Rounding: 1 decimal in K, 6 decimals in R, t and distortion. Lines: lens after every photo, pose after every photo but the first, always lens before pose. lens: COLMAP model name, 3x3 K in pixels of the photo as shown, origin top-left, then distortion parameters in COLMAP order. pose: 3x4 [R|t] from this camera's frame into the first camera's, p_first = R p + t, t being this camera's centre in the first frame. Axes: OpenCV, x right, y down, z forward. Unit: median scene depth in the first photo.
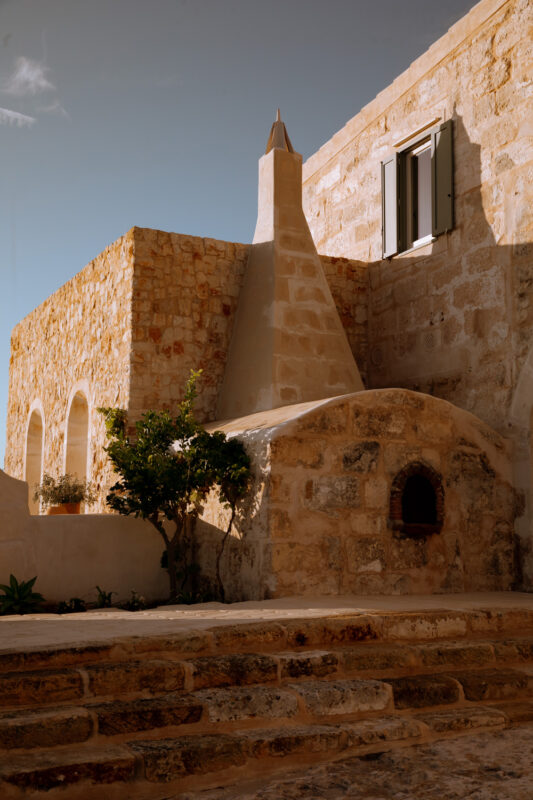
lens RADIAL K [[951.9, 0, 266.5], [0, 951.9, 400.0], [0, 0, 1]] dist [0.054755, 0.000801]
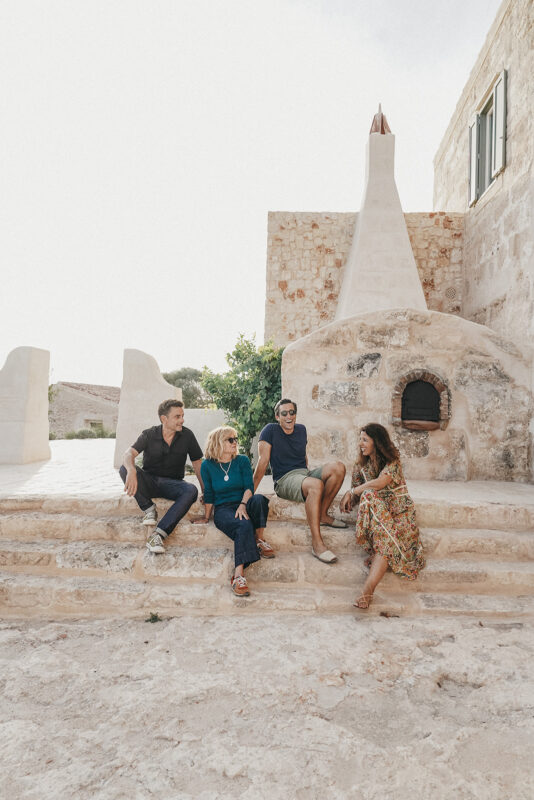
lens RADIAL K [[539.3, 0, 267.0], [0, 539.3, 400.0], [0, 0, 1]] dist [-0.009539, -0.000605]
pose [[0.860325, 0.010087, -0.509646, 0.315188], [0.041571, 0.995086, 0.089870, 0.032948], [0.508047, -0.098504, 0.855678, 0.309877]]
